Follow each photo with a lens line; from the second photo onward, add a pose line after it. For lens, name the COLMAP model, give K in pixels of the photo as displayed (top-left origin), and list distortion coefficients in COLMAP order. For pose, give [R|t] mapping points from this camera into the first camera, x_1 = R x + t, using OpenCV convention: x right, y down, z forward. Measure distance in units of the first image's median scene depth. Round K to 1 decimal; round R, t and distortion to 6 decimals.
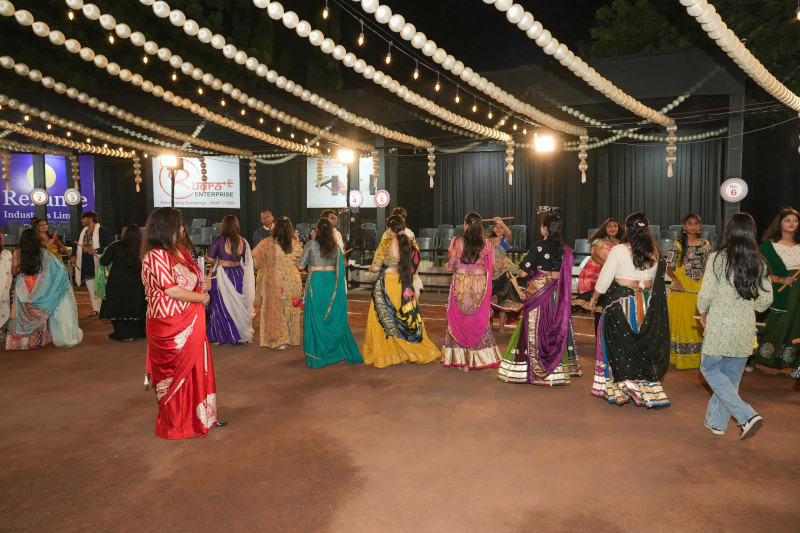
lens RADIAL K [[538.2, 0, 410.3], [0, 538.2, 261.5], [0, 0, 1]] dist [-0.032837, 0.022528]
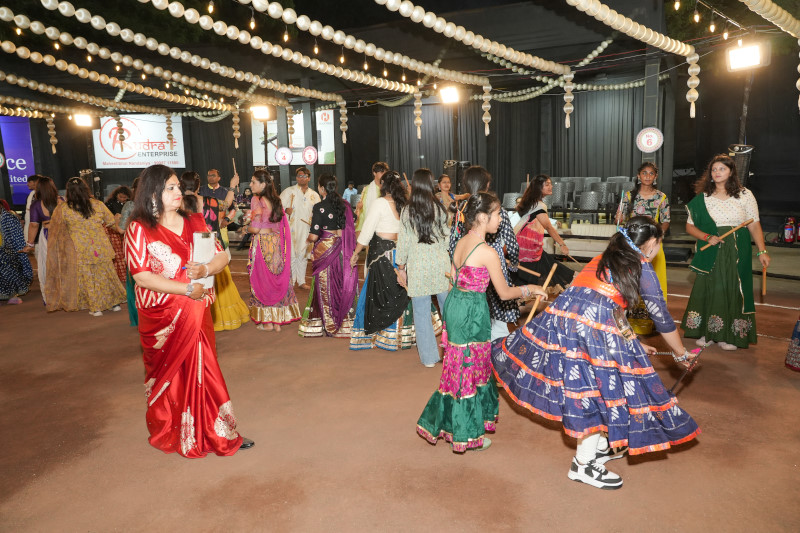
lens RADIAL K [[538.2, 0, 404.4], [0, 538.2, 269.3], [0, 0, 1]] dist [-0.032837, 0.022528]
pose [[0.999818, -0.018968, 0.002064, 0.136294], [0.018686, 0.995314, 0.094878, 0.000857], [-0.003854, -0.094822, 0.995487, 0.002909]]
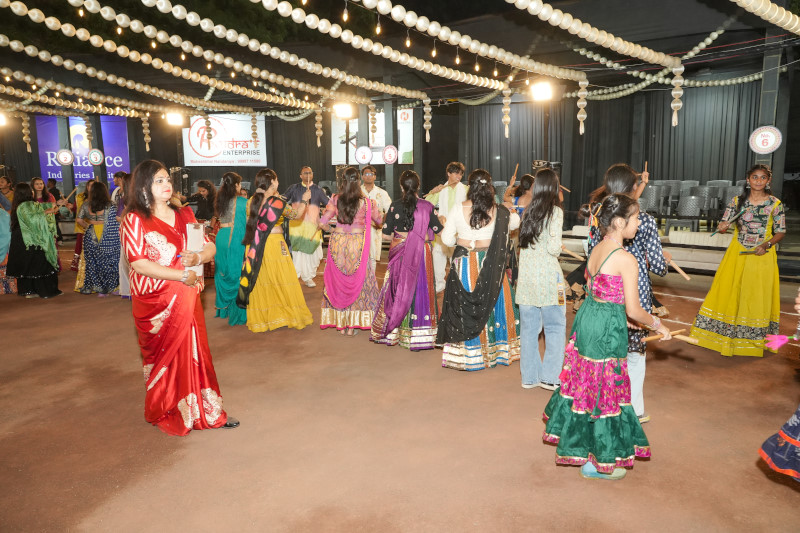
lens RADIAL K [[538.2, 0, 405.1], [0, 538.2, 268.8], [0, 0, 1]] dist [-0.032837, 0.022528]
pose [[0.992181, 0.013701, -0.124054, 0.115933], [-0.002309, 0.995801, 0.091513, -0.000872], [0.124787, -0.090511, 0.988047, 0.034015]]
